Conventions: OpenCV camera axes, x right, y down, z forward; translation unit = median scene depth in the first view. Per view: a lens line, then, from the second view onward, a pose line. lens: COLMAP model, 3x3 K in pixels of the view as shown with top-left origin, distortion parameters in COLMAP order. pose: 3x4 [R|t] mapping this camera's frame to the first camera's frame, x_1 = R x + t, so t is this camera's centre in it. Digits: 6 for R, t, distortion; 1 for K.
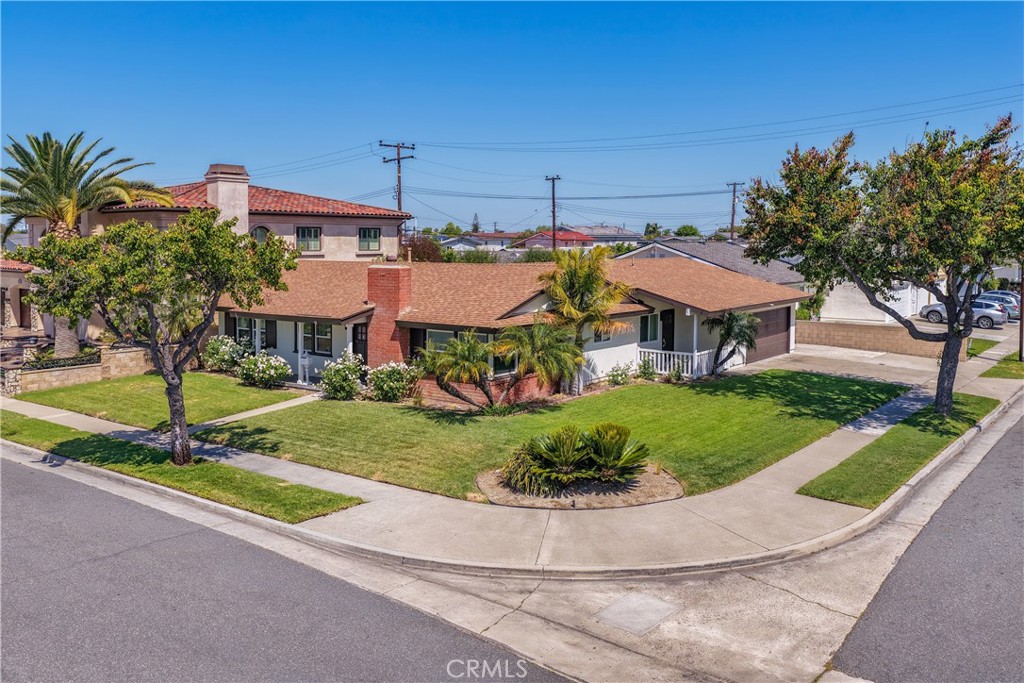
lens RADIAL K [[812.9, 0, 511.3], [0, 812.9, 335.2], [0, 0, 1]] dist [0.001679, 0.008672]
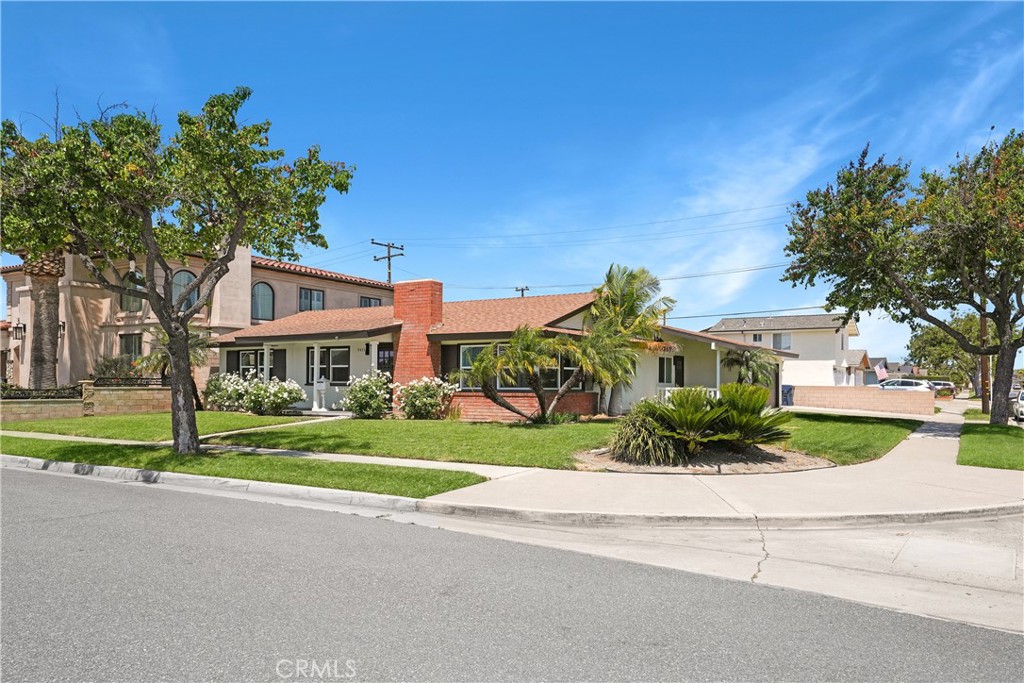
lens RADIAL K [[702.8, 0, 561.6], [0, 702.8, 398.5], [0, 0, 1]] dist [0.024735, 0.003454]
pose [[0.992856, 0.005408, 0.119198, -0.085165], [0.000865, 0.998620, -0.052509, 0.096503], [-0.119318, 0.052237, 0.991481, 0.187874]]
